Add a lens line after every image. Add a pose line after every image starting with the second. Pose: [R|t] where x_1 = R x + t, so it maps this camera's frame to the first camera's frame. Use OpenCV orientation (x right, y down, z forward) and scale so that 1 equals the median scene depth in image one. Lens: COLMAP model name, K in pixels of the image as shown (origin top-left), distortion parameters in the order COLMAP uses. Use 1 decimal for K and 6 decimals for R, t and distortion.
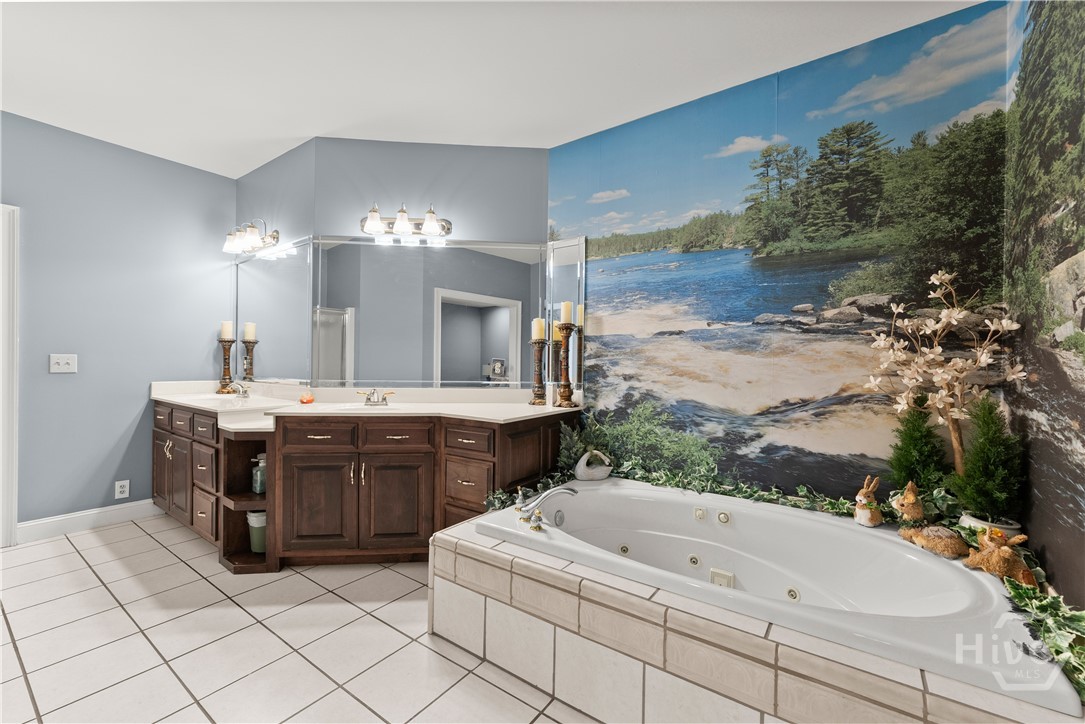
lens RADIAL K [[443.1, 0, 541.6], [0, 443.1, 364.4], [0, 0, 1]] dist [-0.000075, -0.000105]
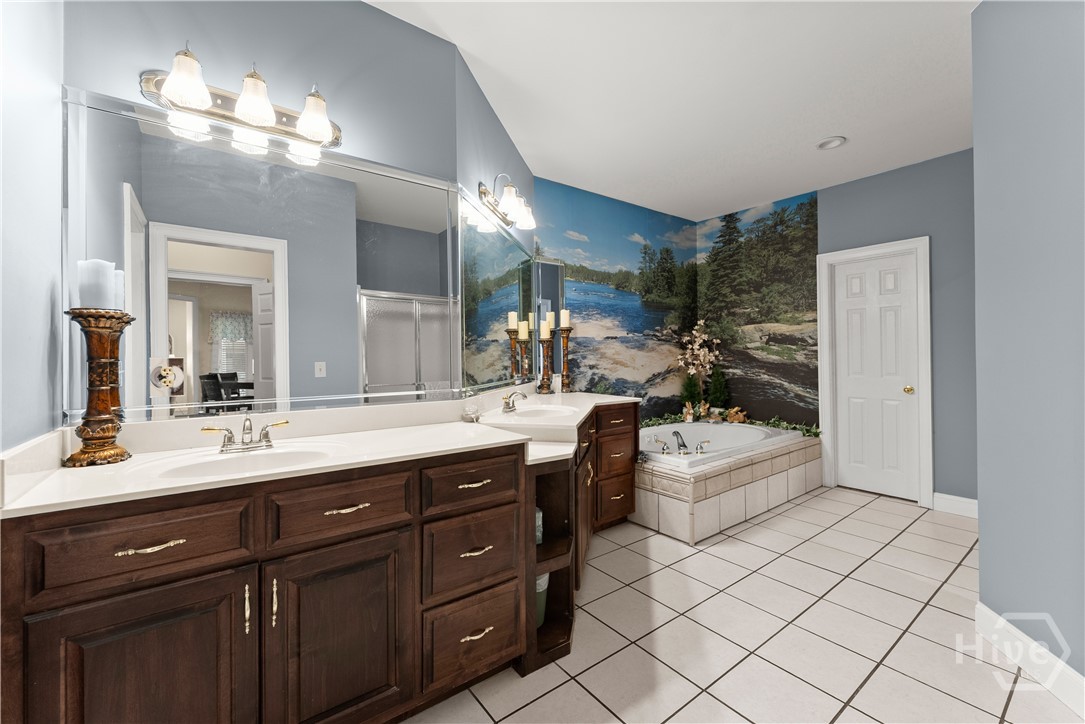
lens RADIAL K [[445.5, 0, 542.2], [0, 445.5, 349.2], [0, 0, 1]] dist [0.000587, 0.000142]
pose [[0.298499, 0.000960, 0.954410, -1.423115], [0.017166, 0.999832, -0.006375, -0.025203], [-0.954256, 0.018287, 0.298432, 0.819332]]
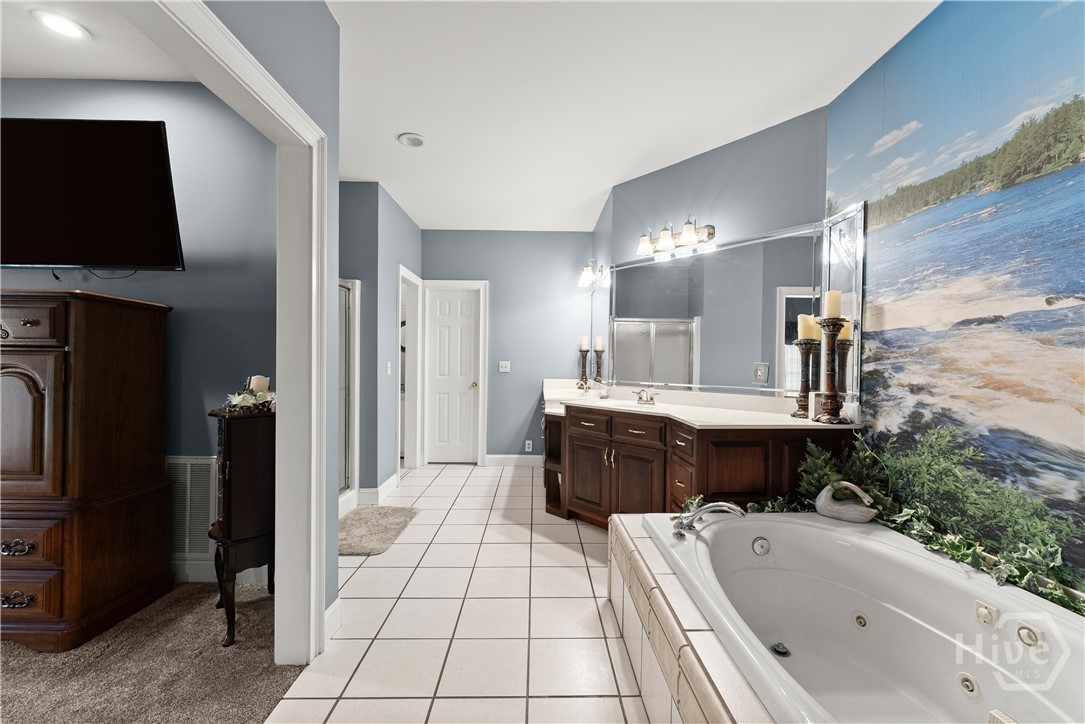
lens RADIAL K [[436.0, 0, 544.1], [0, 436.0, 366.0], [0, 0, 1]] dist [-0.000124, -0.000070]
pose [[0.595991, 0.001097, -0.802991, 0.452211], [-0.007916, 0.999958, -0.004510, 0.001422], [0.802952, 0.009045, 0.595974, 0.140221]]
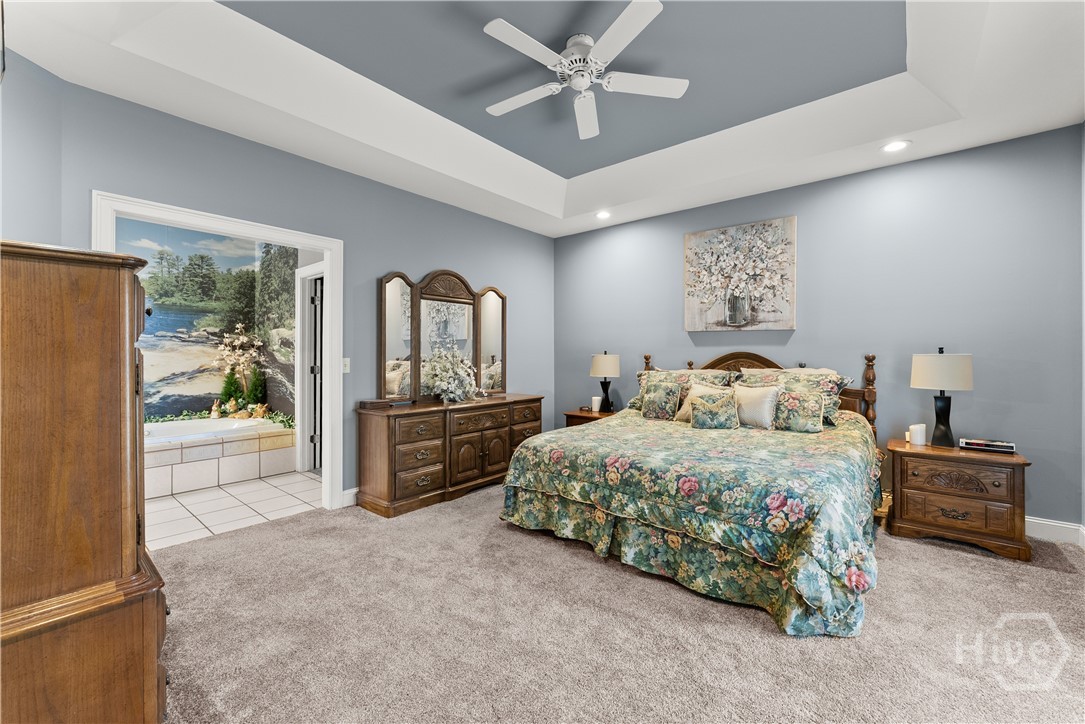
lens RADIAL K [[438.6, 0, 545.1], [0, 438.6, 355.2], [0, 0, 1]] dist [-0.001139, -0.000112]
pose [[0.072476, -0.010714, 0.997313, -1.321607], [0.003577, 0.999939, 0.010483, -0.019581], [-0.997364, 0.002807, 0.072510, -0.870037]]
